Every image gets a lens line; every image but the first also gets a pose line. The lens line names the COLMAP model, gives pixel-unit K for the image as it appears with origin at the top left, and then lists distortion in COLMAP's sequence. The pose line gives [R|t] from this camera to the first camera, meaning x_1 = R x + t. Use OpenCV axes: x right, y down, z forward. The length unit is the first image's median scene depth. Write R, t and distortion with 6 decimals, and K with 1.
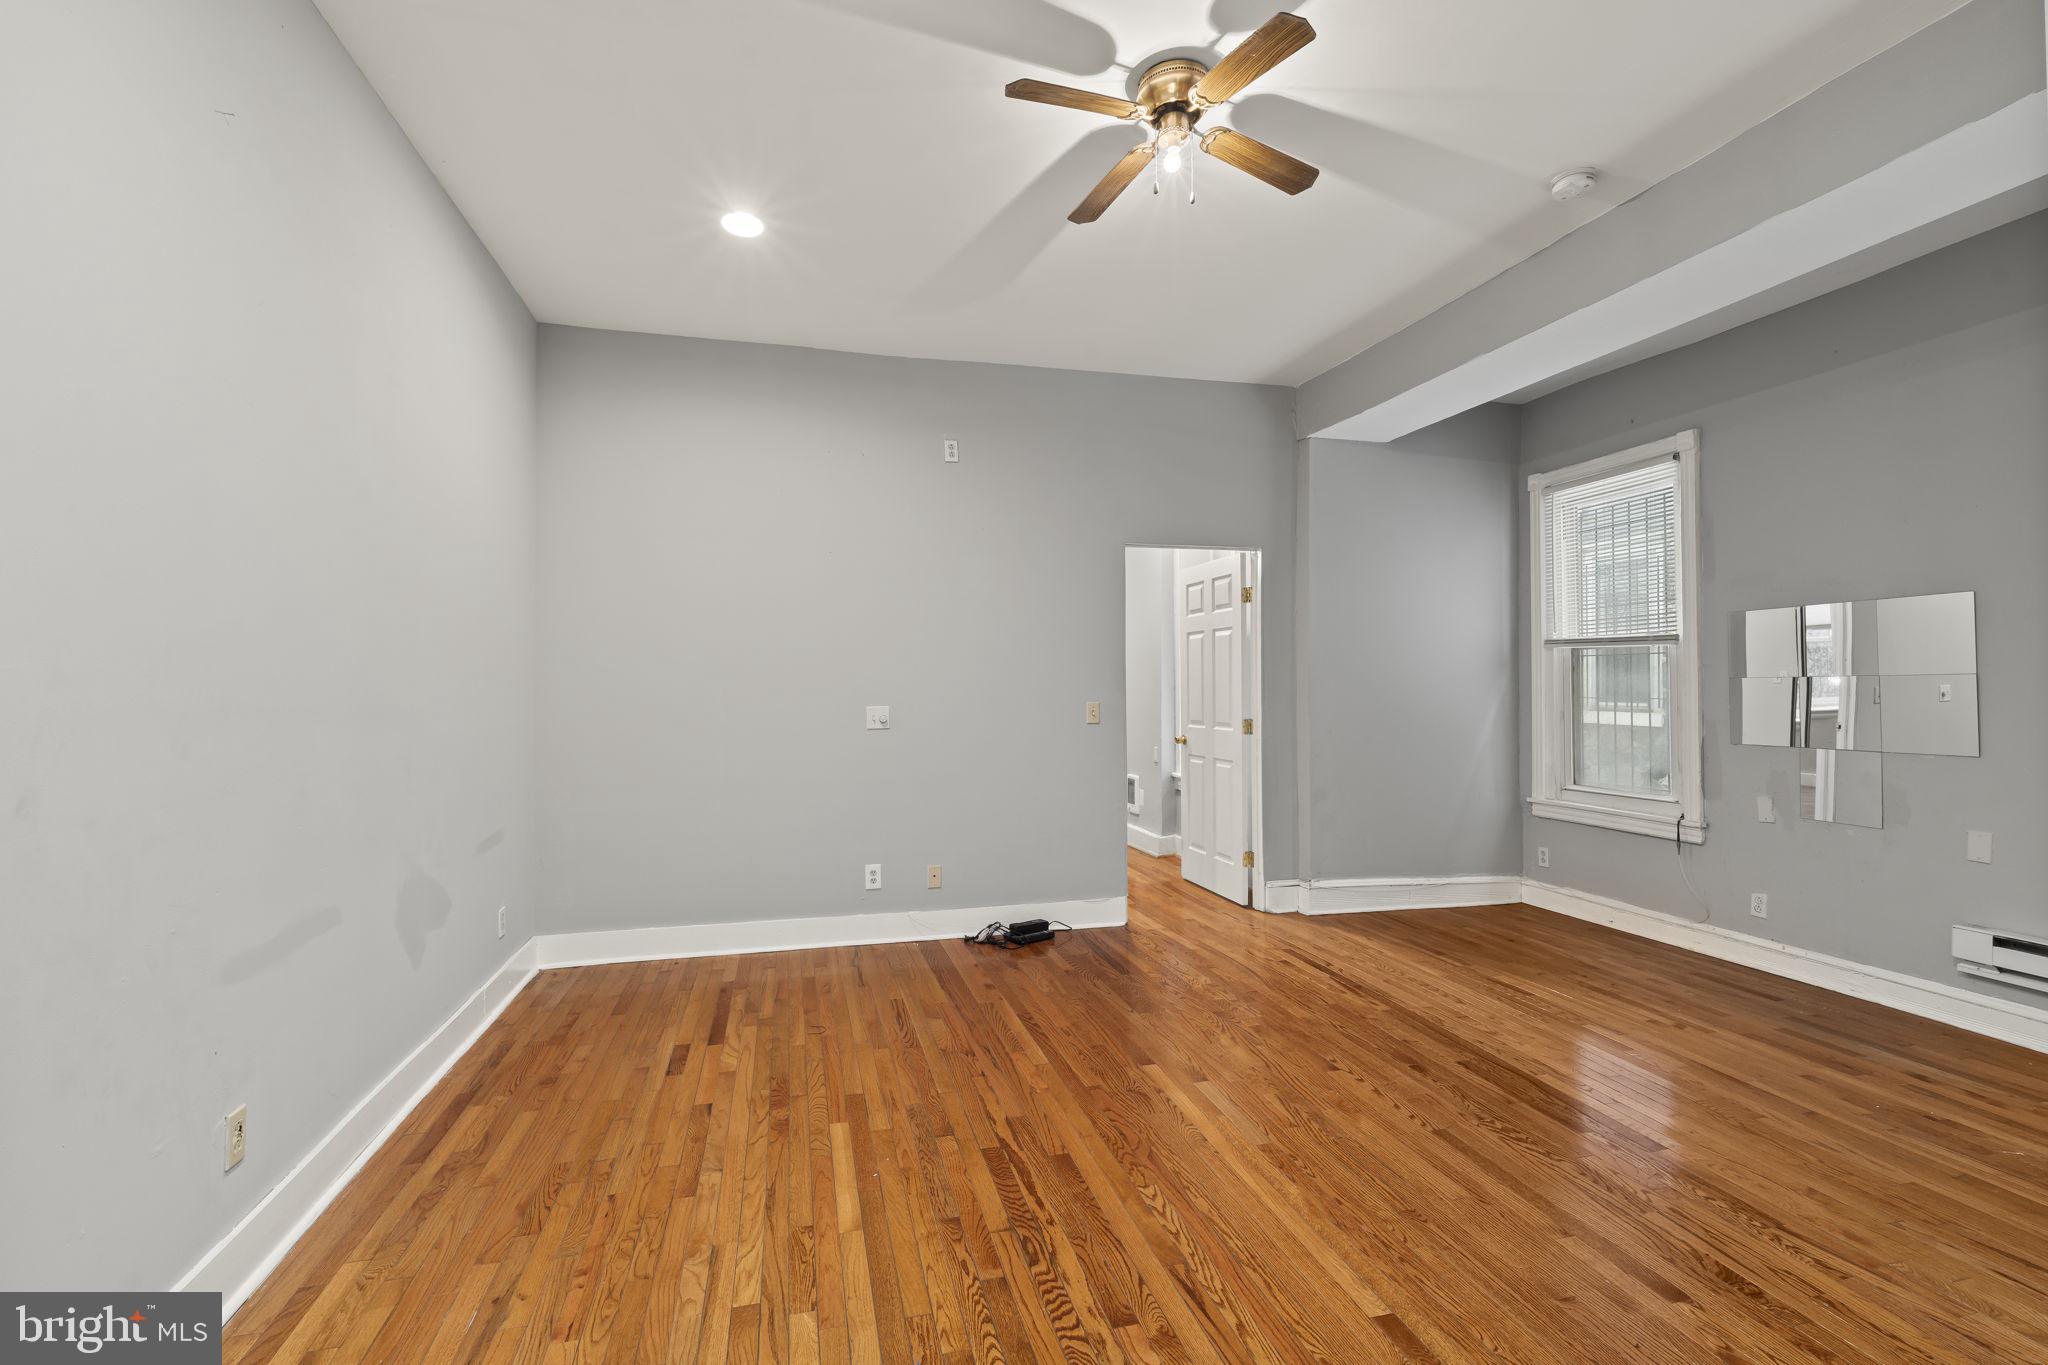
lens RADIAL K [[910.2, 0, 1021.8], [0, 910.2, 678.2], [0, 0, 1]] dist [-0.012220, 0.001052]
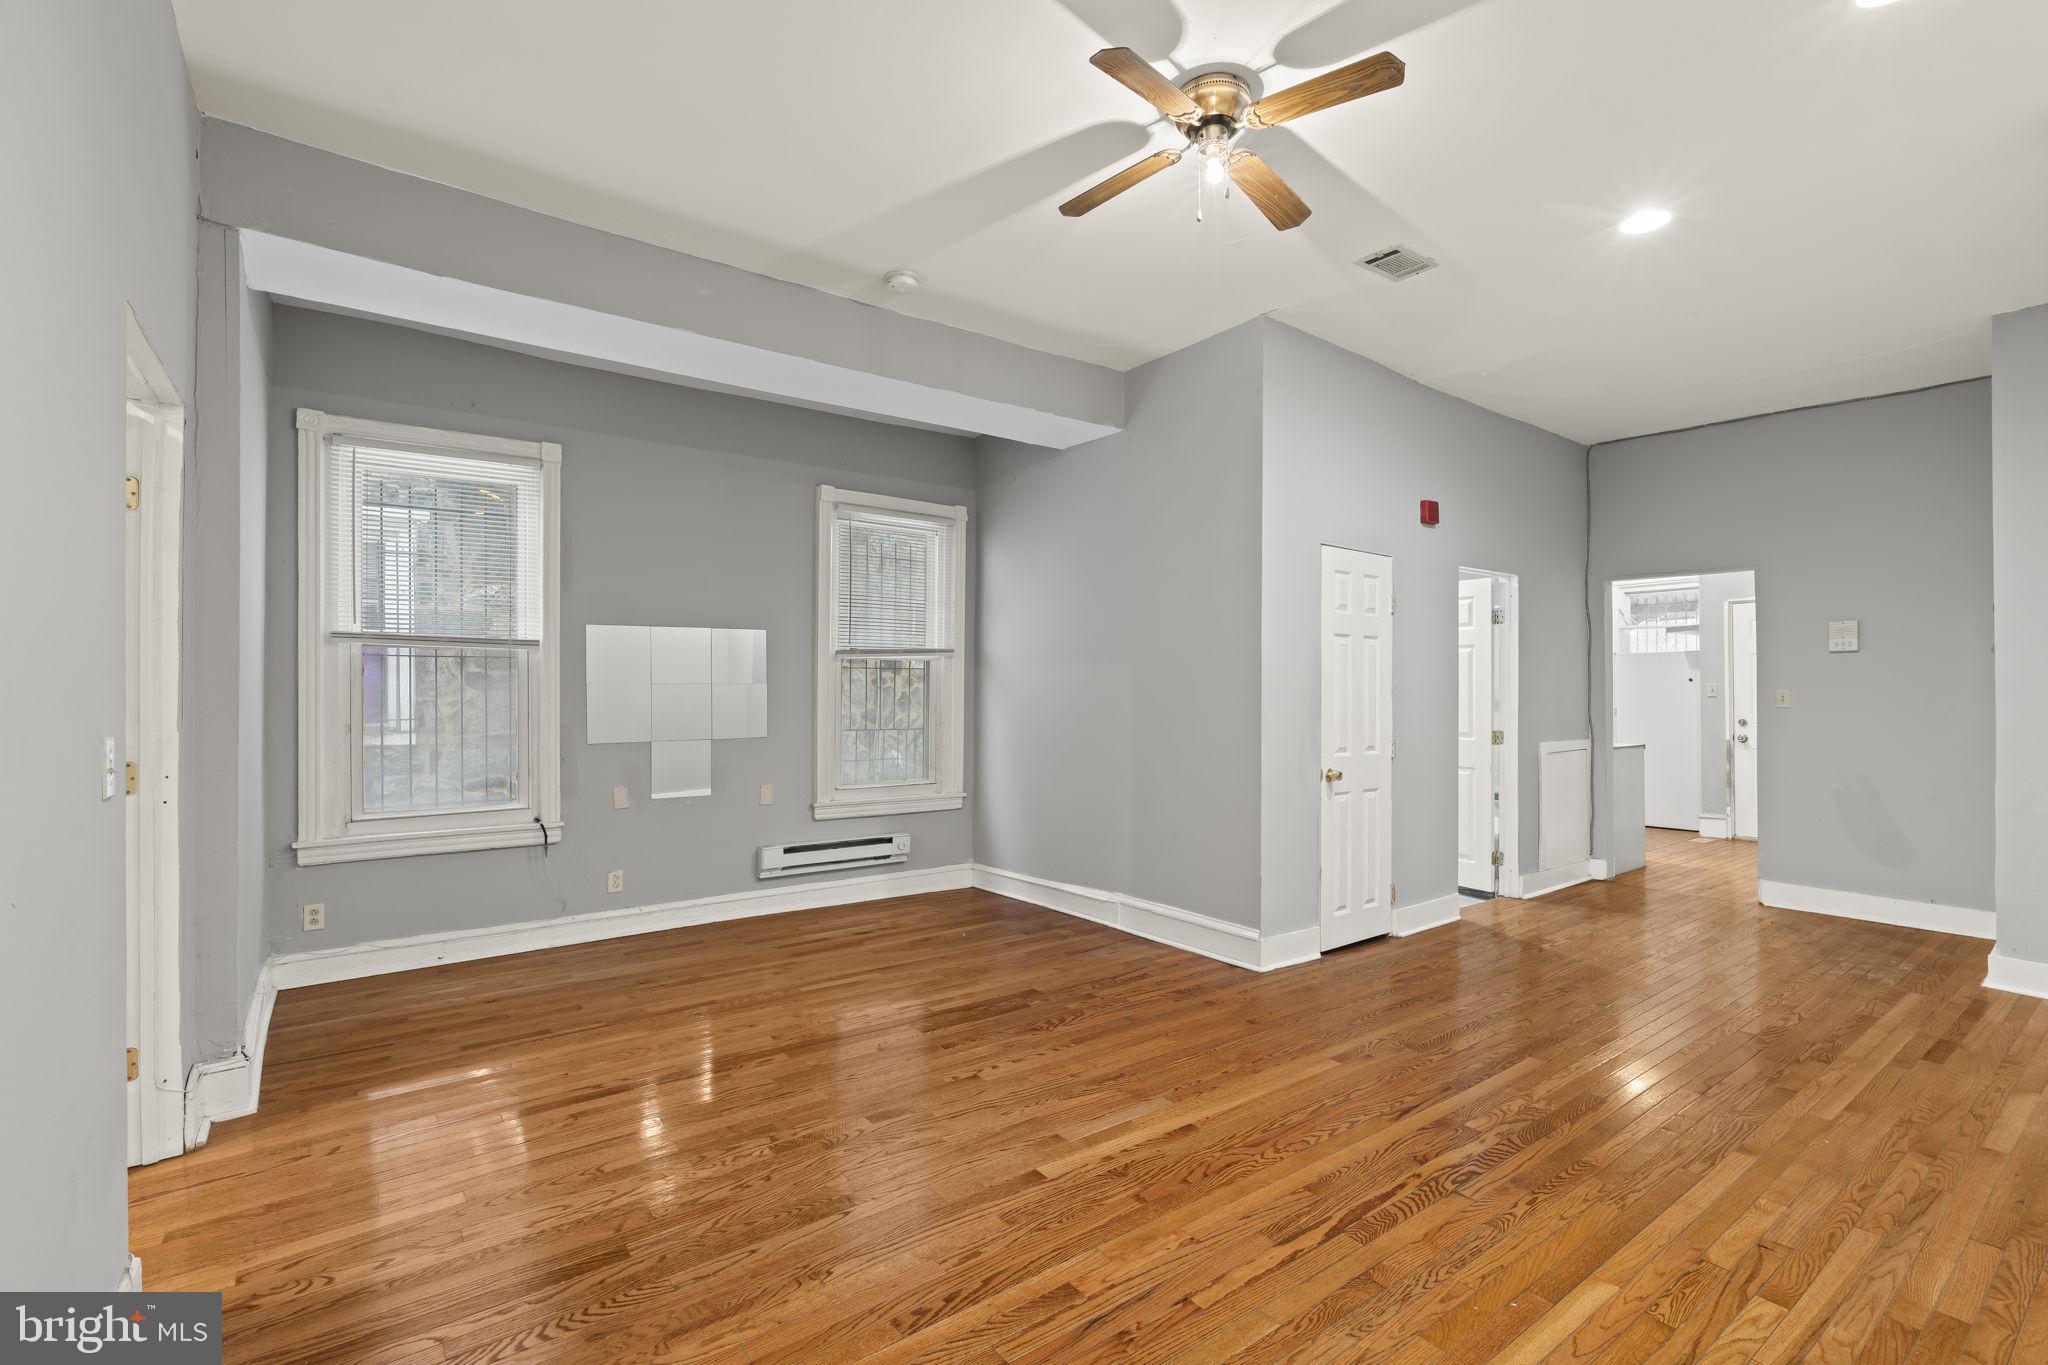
lens RADIAL K [[910.2, 0, 961.0], [0, 910.2, 687.4], [0, 0, 1]] dist [-0.012220, 0.001052]
pose [[-0.336637, 0.004929, 0.941622, -0.585664], [-0.004482, 0.999967, -0.006837, 0.013825], [-0.941624, -0.006522, -0.336604, 1.358793]]
